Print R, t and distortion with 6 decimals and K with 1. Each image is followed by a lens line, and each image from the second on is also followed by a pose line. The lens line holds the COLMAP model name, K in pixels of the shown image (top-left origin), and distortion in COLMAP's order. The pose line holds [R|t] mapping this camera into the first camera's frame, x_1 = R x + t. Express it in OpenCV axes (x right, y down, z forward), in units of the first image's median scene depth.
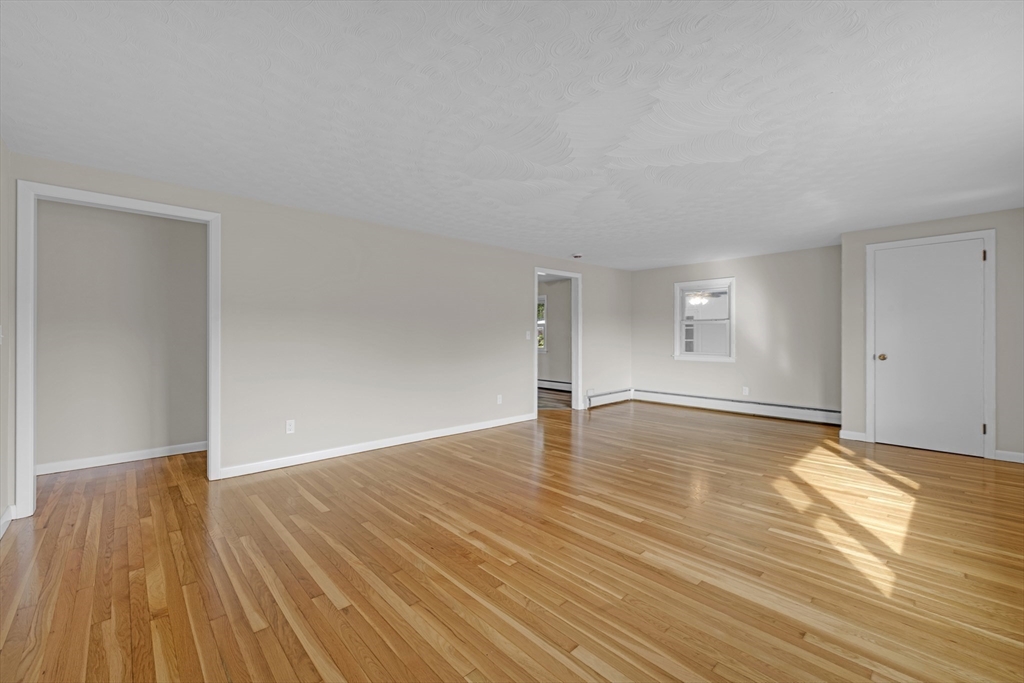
lens RADIAL K [[411.2, 0, 505.8], [0, 411.2, 337.5], [0, 0, 1]] dist [0.002260, -0.000123]
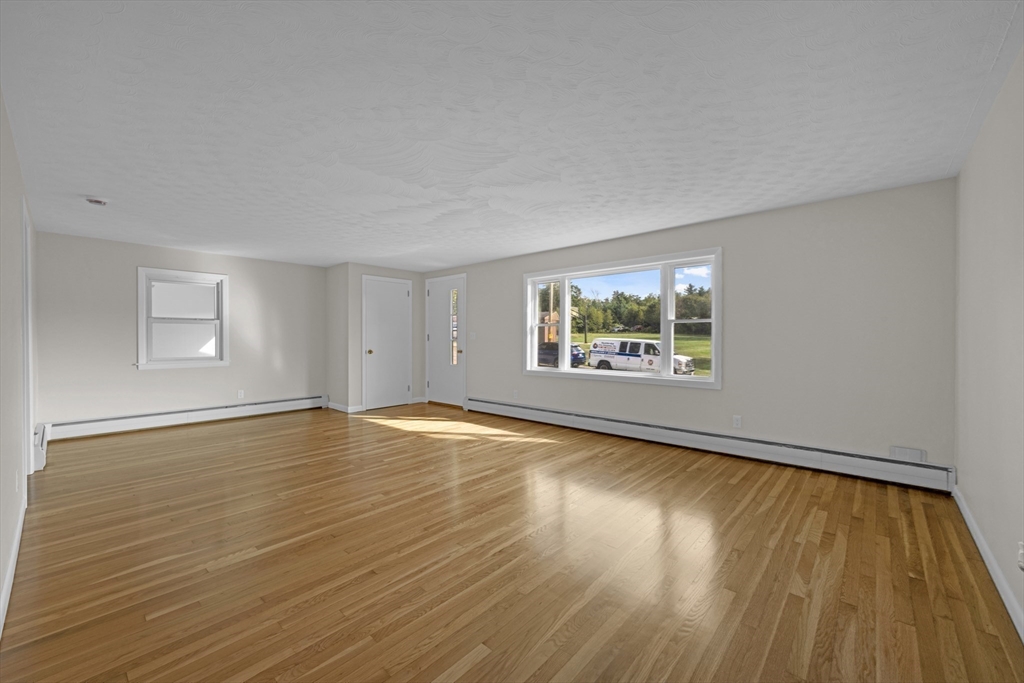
lens RADIAL K [[411.2, 0, 507.9], [0, 411.2, 340.0], [0, 0, 1]] dist [0.002260, -0.000123]
pose [[-0.086638, -0.004521, 0.996230, -0.755225], [0.005473, 0.999972, 0.005014, 0.000081], [-0.996225, 0.005887, -0.086611, 0.769675]]
